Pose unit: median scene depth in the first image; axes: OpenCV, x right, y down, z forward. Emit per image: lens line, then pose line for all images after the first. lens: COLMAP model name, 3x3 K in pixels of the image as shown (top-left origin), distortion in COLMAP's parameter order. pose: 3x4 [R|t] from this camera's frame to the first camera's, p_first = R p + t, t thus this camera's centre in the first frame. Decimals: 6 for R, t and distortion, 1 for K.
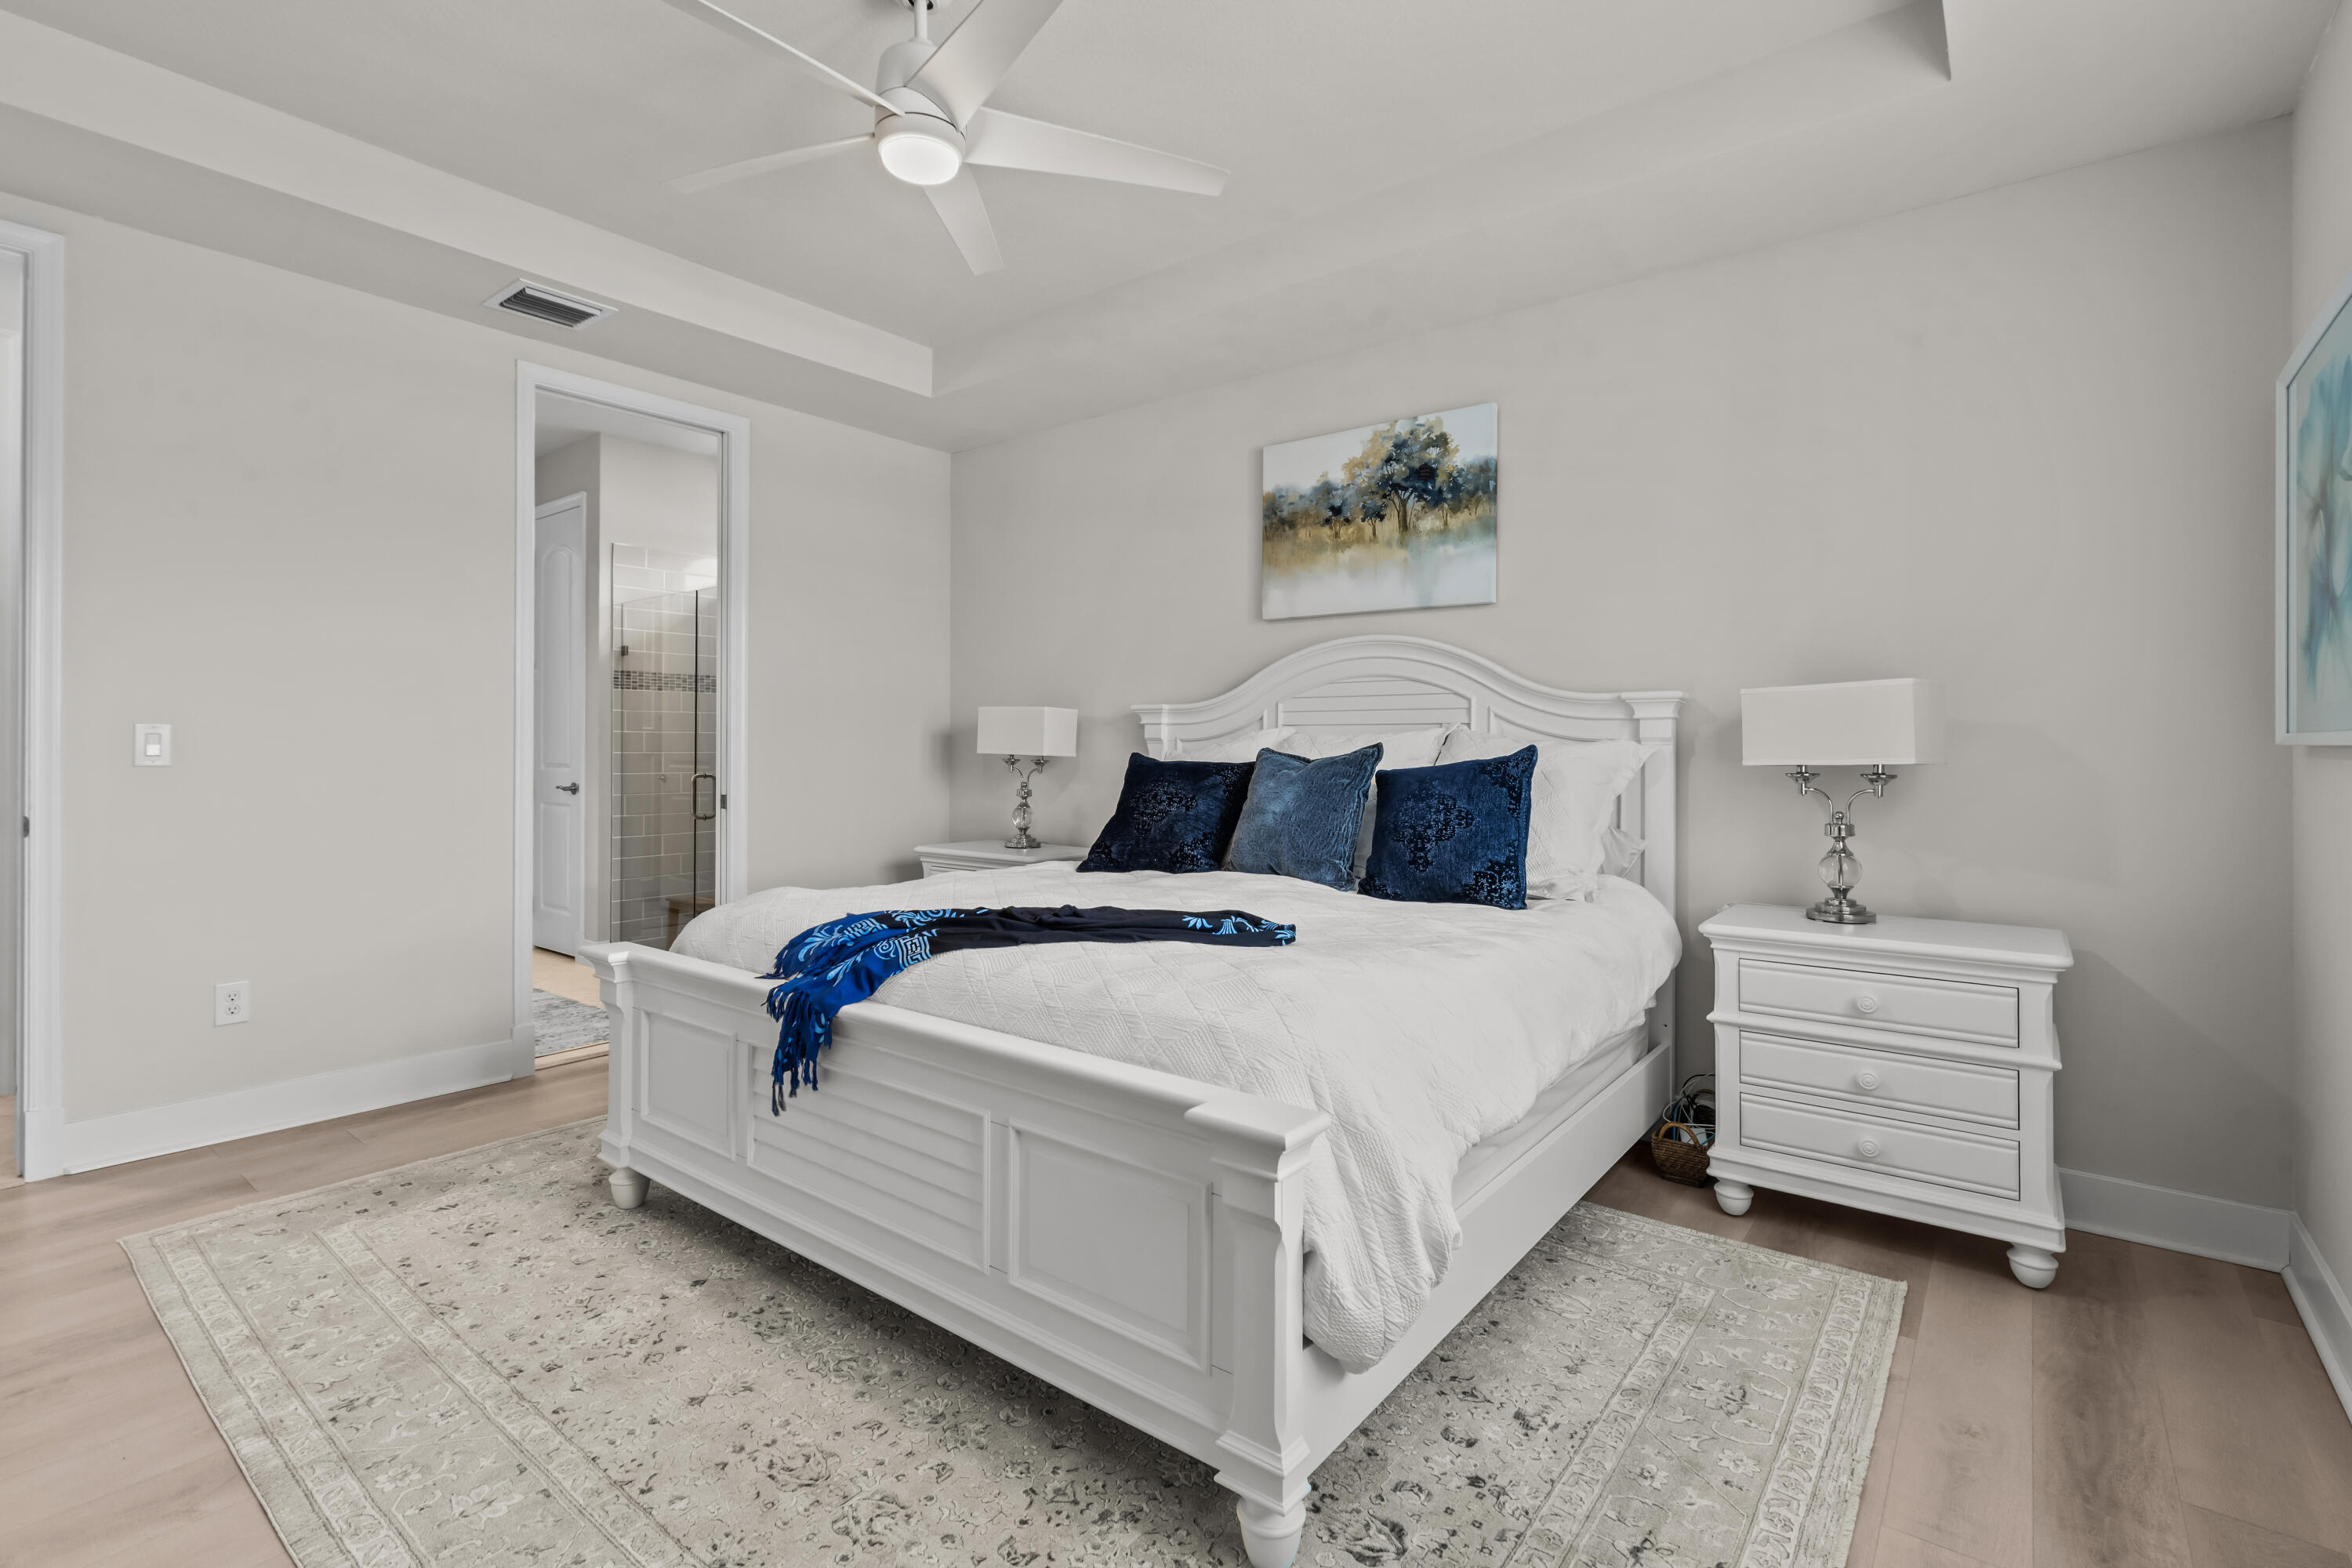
lens RADIAL K [[1067.1, 0, 1185.1], [0, 1067.1, 766.0], [0, 0, 1]] dist [0.001545, 0.000067]
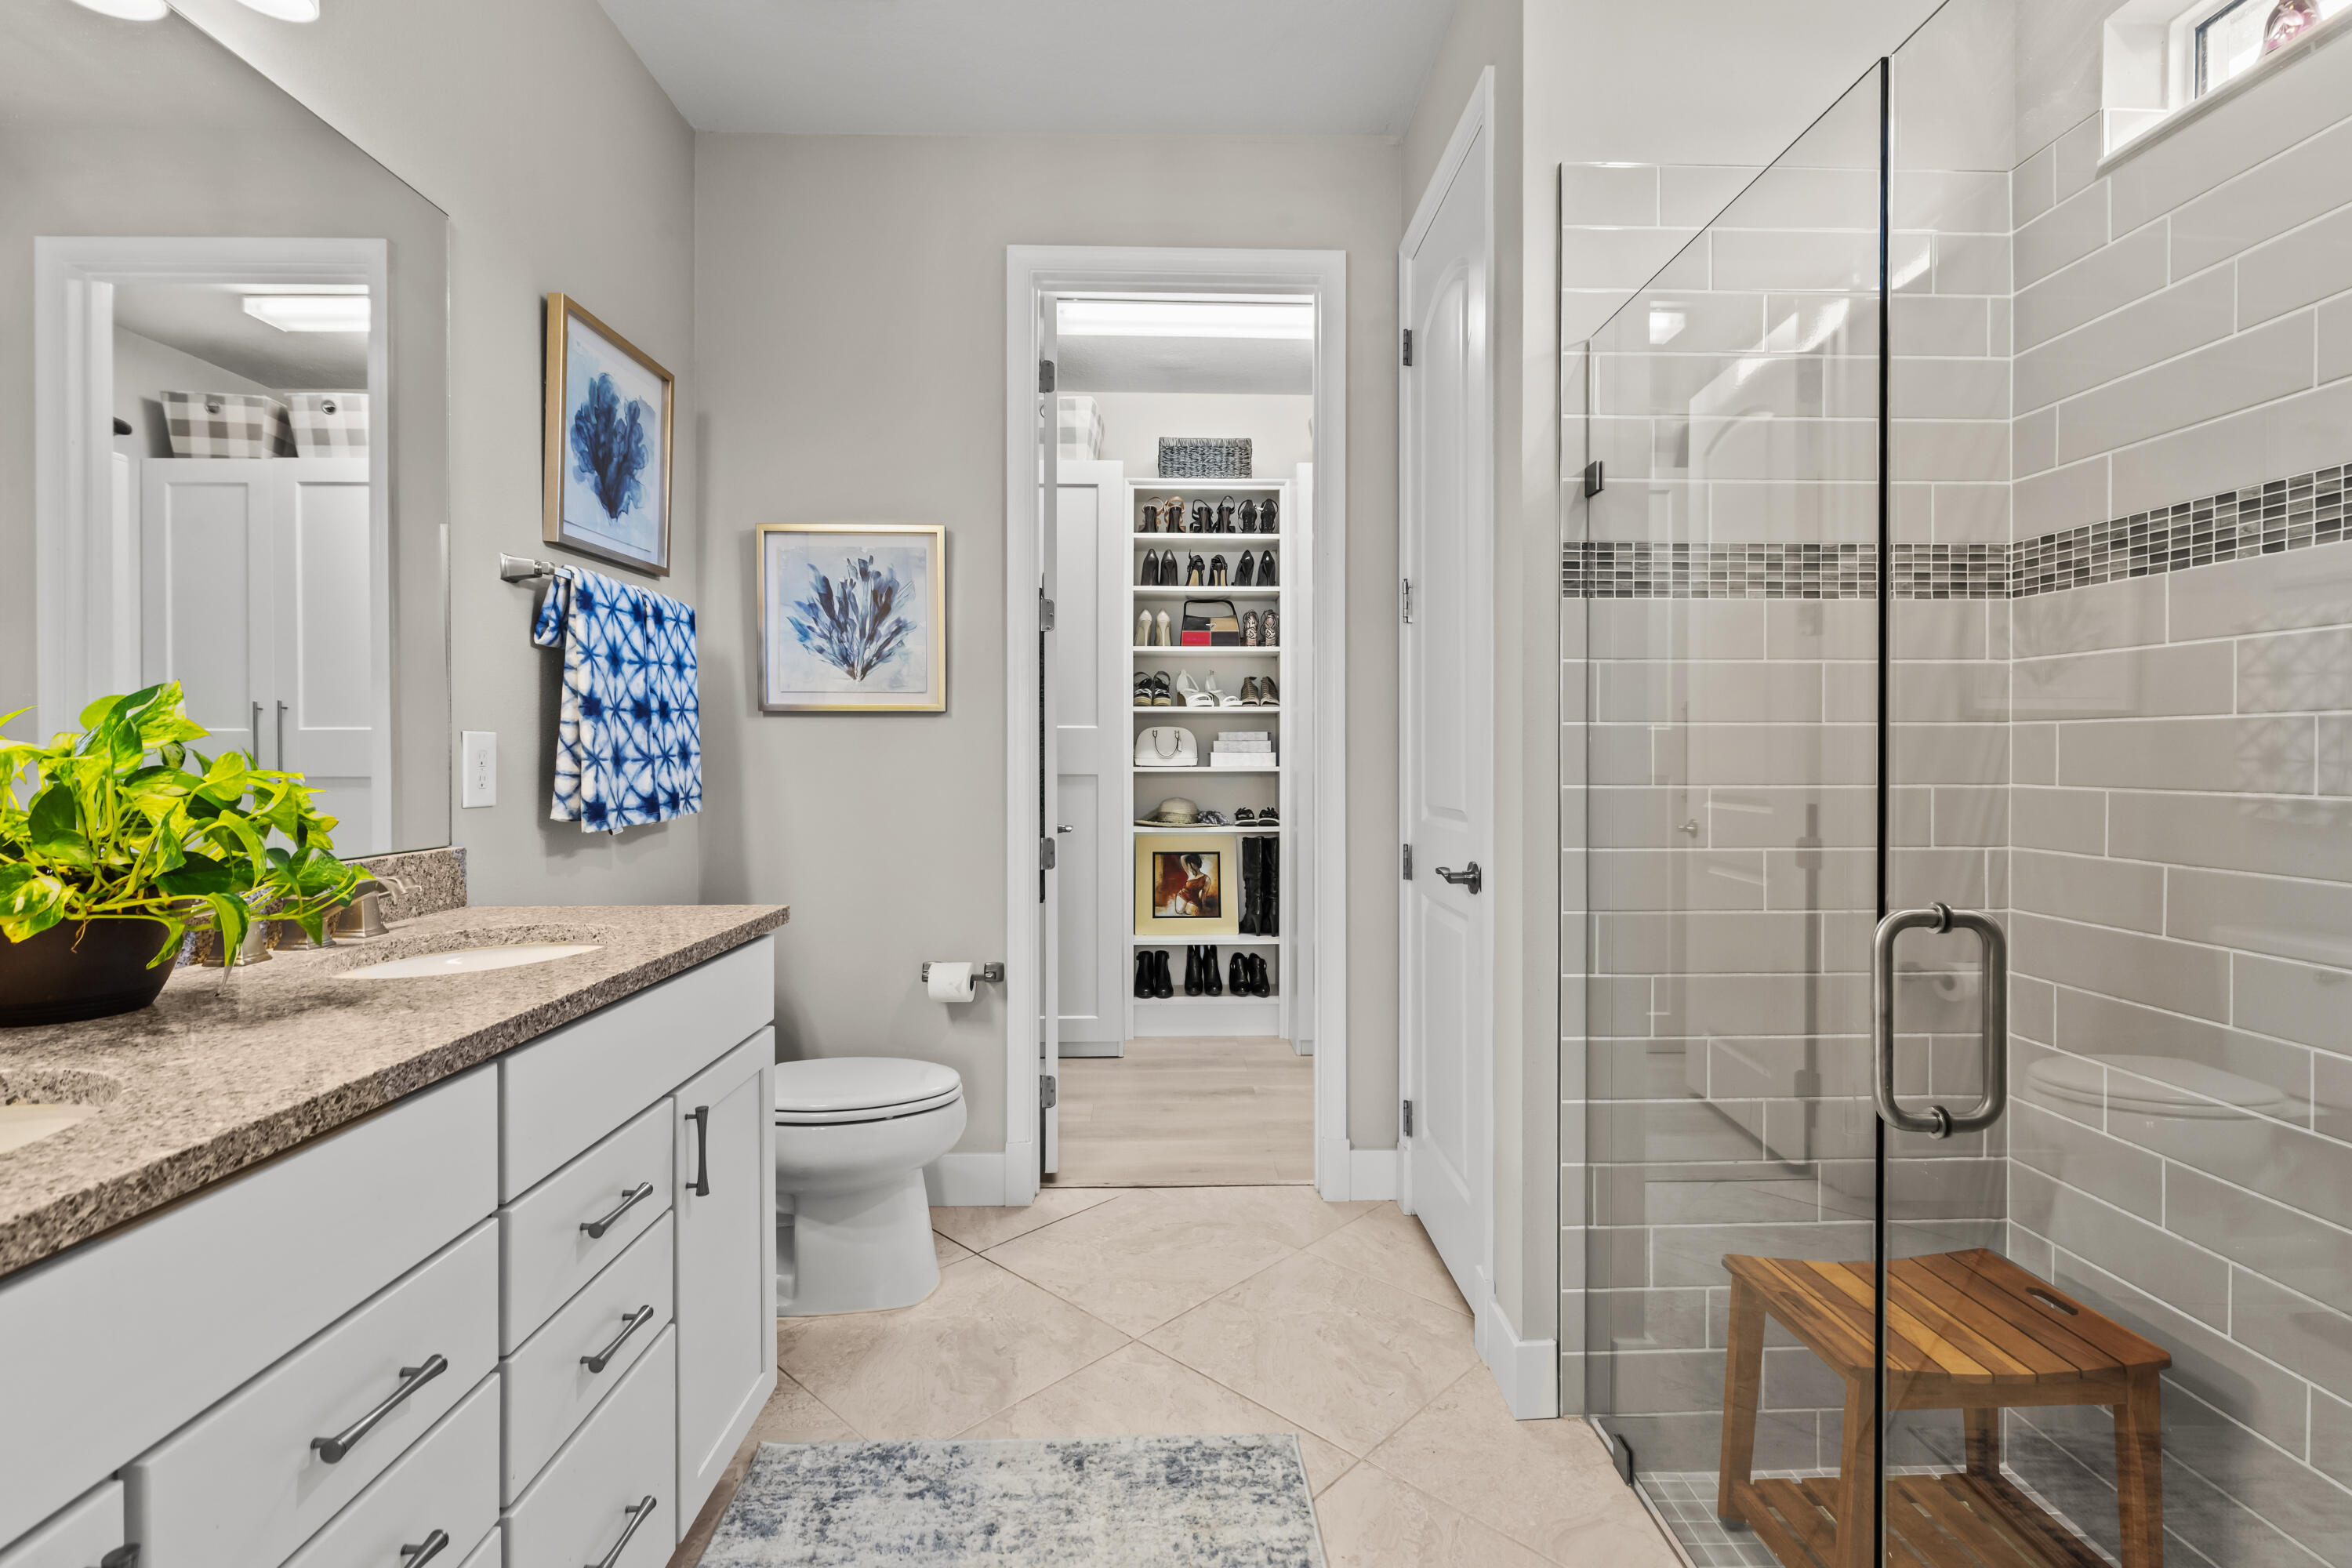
lens RADIAL K [[1067.1, 0, 1187.2], [0, 1067.1, 772.1], [0, 0, 1]] dist [0.001545, 0.000067]
pose [[0.644870, 0.000616, -0.764292, -0.352679], [0.001148, 0.999998, 0.001774, -0.018326], [0.764291, -0.002022, 0.644868, 0.689055]]
